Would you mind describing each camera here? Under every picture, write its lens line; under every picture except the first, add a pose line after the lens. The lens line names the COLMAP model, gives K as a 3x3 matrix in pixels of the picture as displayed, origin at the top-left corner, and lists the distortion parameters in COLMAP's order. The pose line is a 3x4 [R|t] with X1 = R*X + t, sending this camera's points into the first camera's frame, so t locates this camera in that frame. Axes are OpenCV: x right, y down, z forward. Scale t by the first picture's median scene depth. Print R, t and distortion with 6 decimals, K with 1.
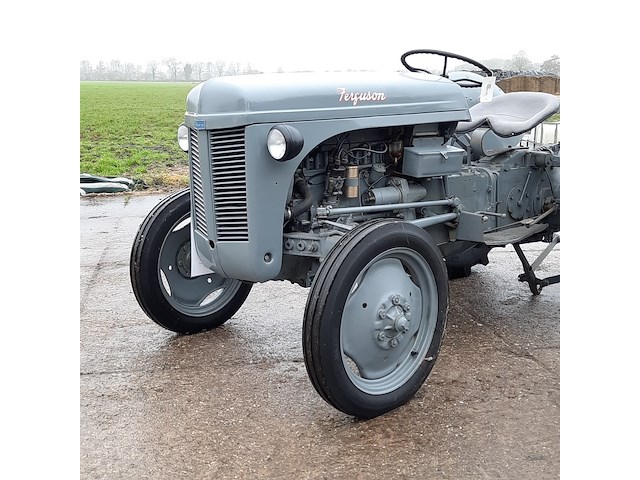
lens RADIAL K [[796.7, 0, 300.6], [0, 796.7, 242.0], [0, 0, 1]] dist [0.091819, 0.000000]
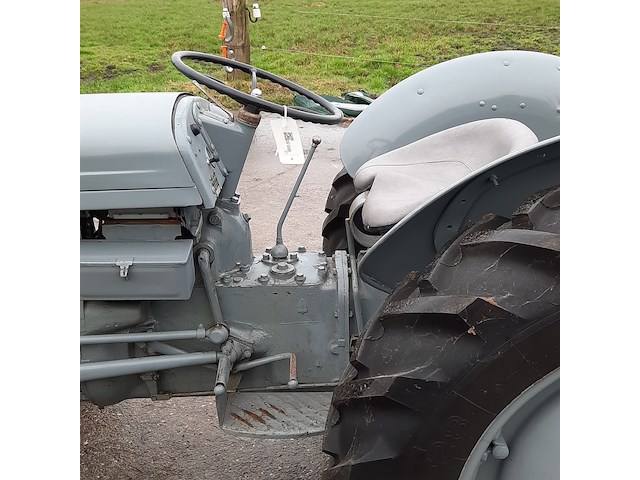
lens RADIAL K [[686.1, 0, 324.0], [0, 686.1, 240.1], [0, 0, 1]] dist [0.120196, 0.000000]
pose [[0.784264, 0.213451, -0.582554, 0.568626], [-0.101984, 0.970535, 0.218313, -0.249764], [0.611988, -0.111804, 0.782924, 0.739999]]
